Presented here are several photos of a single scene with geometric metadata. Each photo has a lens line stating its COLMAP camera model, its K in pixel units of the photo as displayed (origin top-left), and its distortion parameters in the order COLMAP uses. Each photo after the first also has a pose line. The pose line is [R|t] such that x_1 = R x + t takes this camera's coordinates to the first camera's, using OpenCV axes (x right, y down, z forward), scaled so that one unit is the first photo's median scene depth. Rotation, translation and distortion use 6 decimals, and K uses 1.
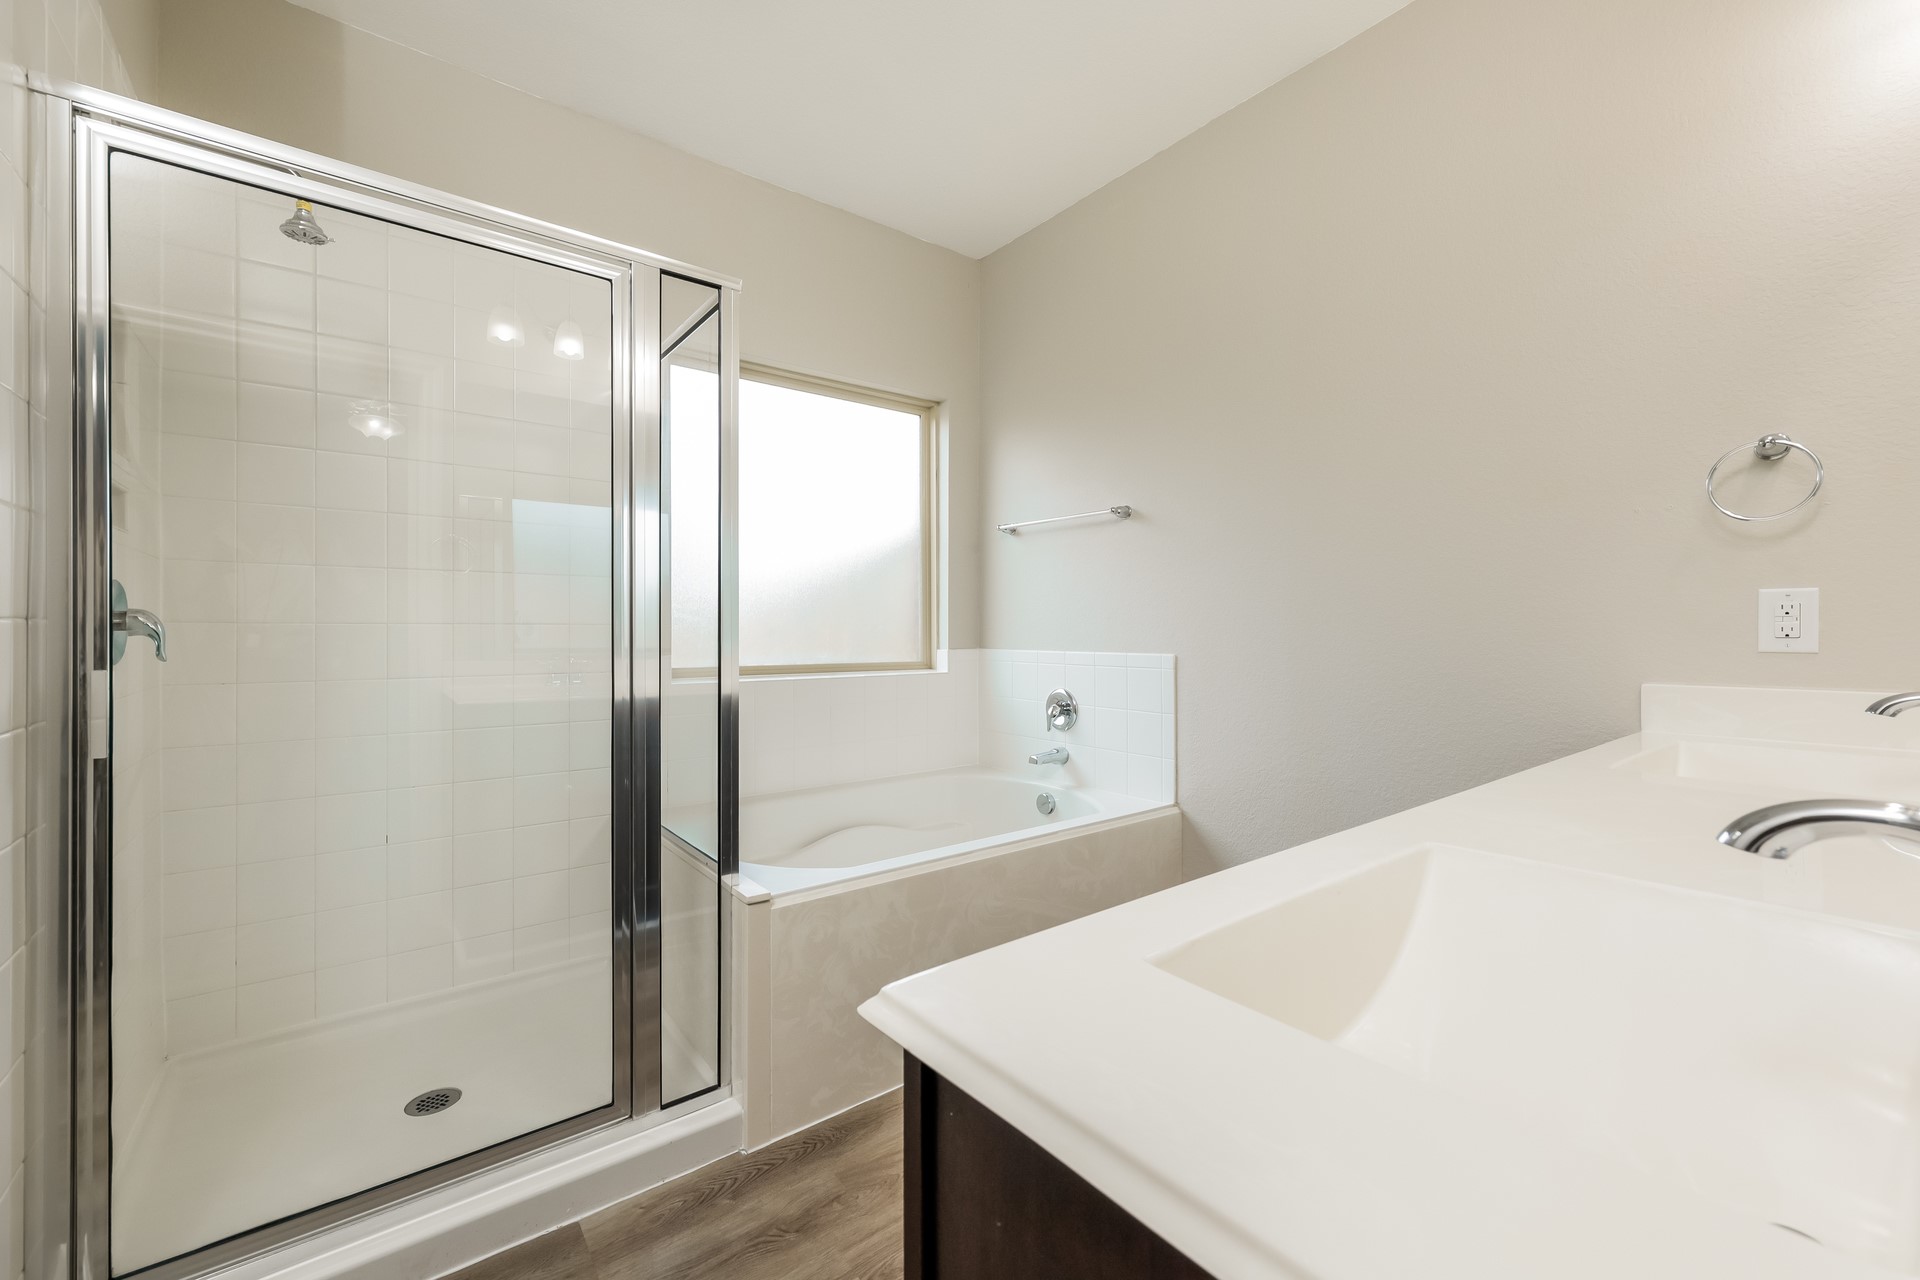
lens RADIAL K [[768.9, 0, 958.6], [0, 768.9, 629.2], [0, 0, 1]] dist [0.001379, 0.000108]
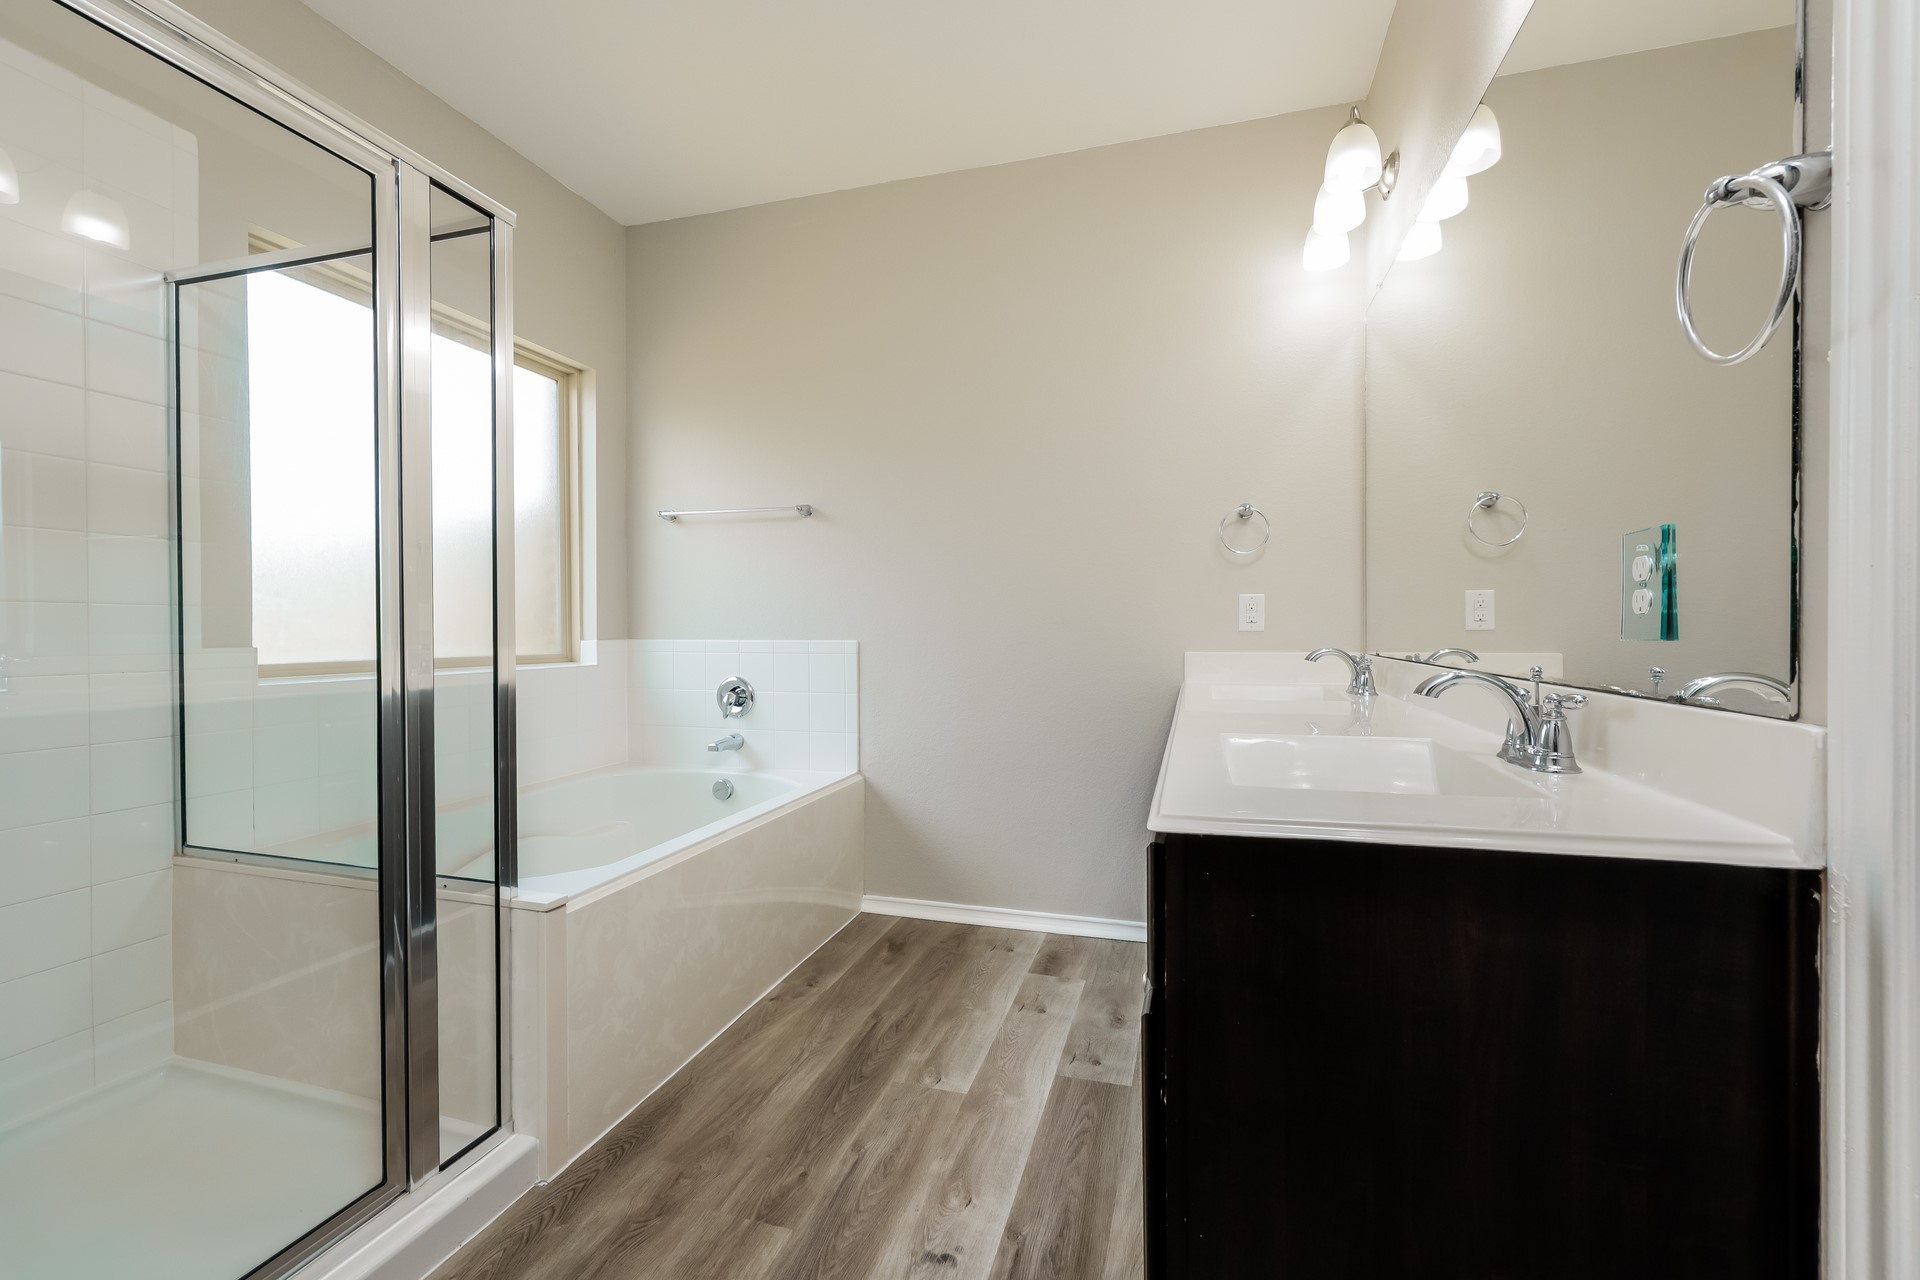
lens RADIAL K [[776.4, 0, 955.0], [0, 776.4, 631.3], [0, 0, 1]] dist [0.001855, 0.000139]
pose [[0.817402, -0.001934, 0.576064, -0.309961], [-0.001804, 0.999981, 0.005916, 0.014107], [-0.576065, -0.005875, 0.817383, -0.023672]]
